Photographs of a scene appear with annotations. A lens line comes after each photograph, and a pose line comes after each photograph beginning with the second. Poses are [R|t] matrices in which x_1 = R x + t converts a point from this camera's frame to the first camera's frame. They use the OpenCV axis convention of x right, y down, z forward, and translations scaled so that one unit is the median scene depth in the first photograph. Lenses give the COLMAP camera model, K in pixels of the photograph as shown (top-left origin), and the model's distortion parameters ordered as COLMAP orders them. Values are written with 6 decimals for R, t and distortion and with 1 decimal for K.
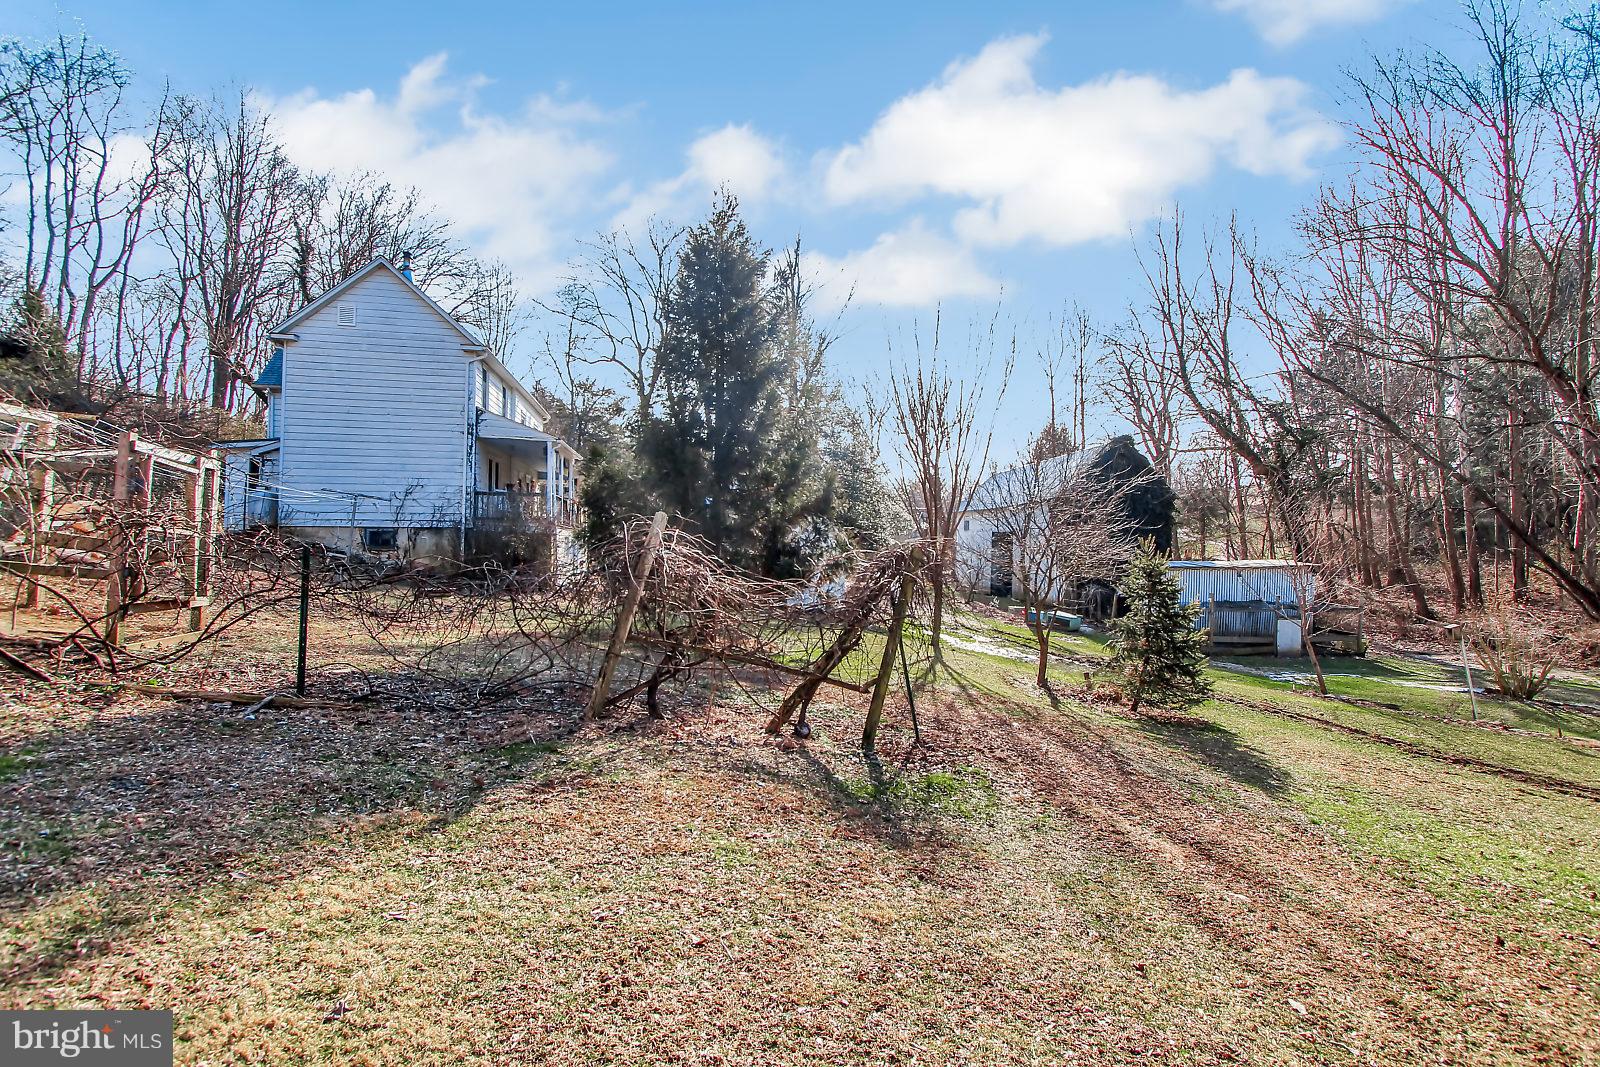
lens RADIAL K [[753.3, 0, 800.0], [0, 753.3, 533.5], [0, 0, 1]] dist [0.000085, -0.000005]
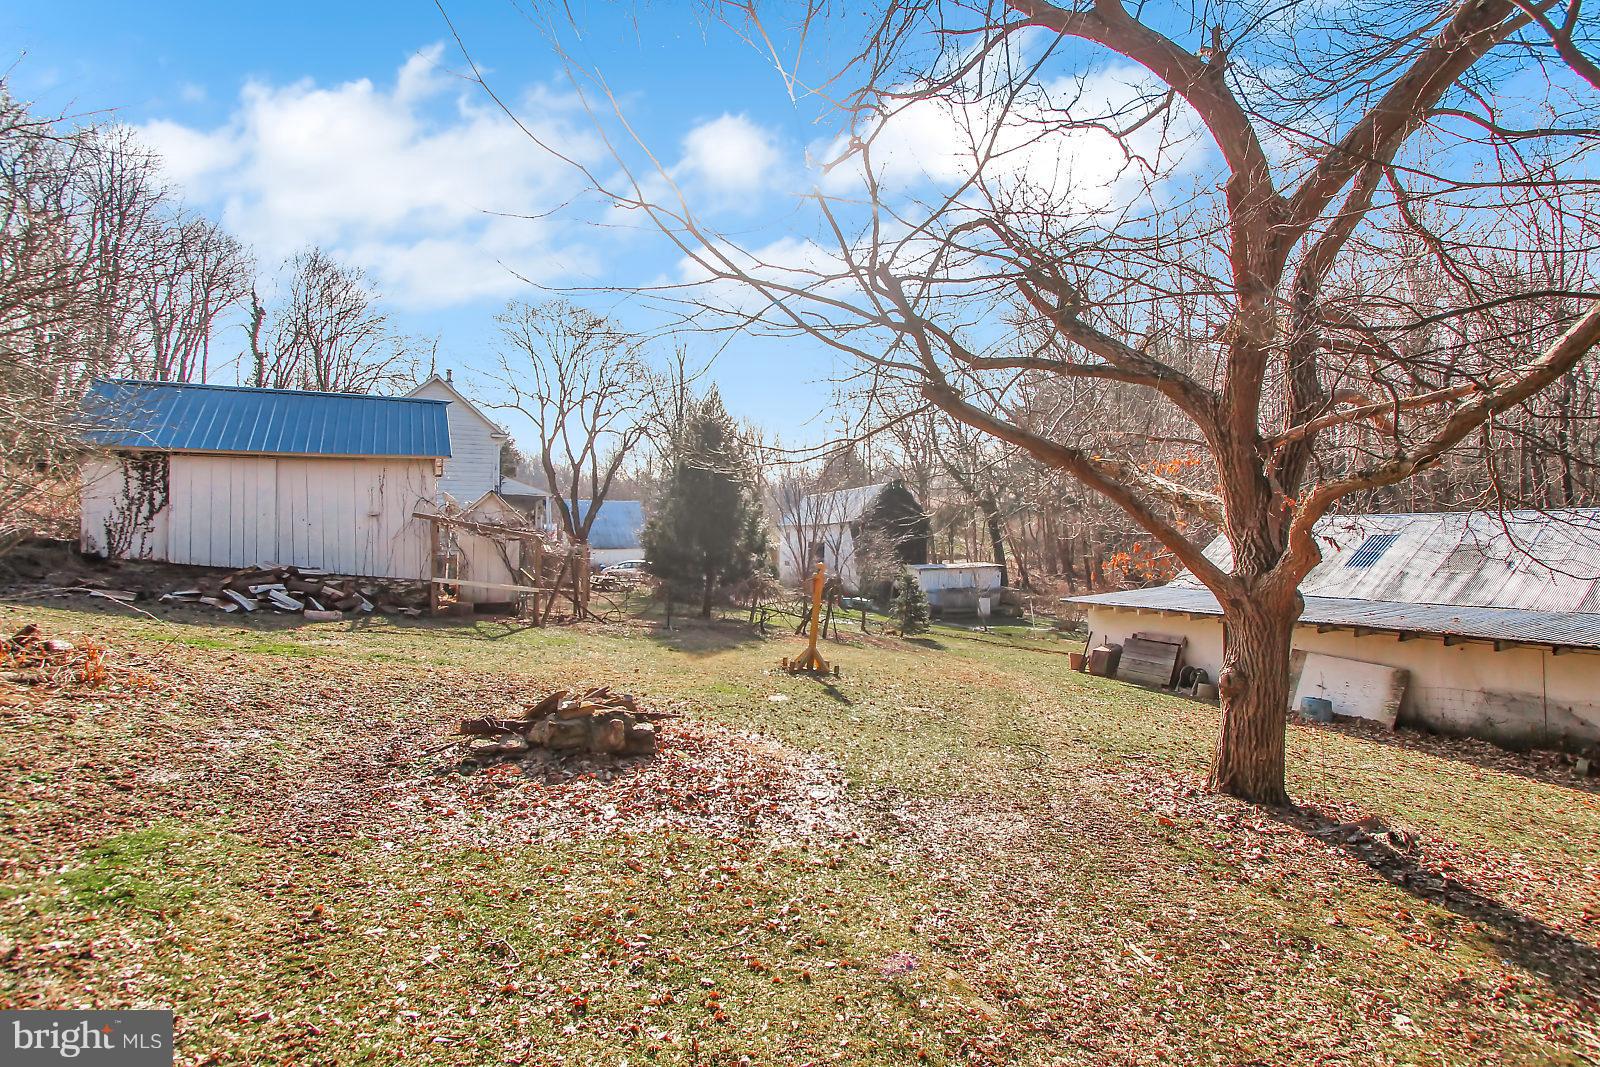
lens RADIAL K [[753.3, 0, 800.0], [0, 753.3, 533.5], [0, 0, 1]] dist [0.000085, -0.000005]
pose [[0.962656, -0.009267, 0.270569, -0.250979], [0.006908, 0.999929, 0.009669, -0.057608], [-0.270639, -0.007439, 0.962652, -0.597609]]
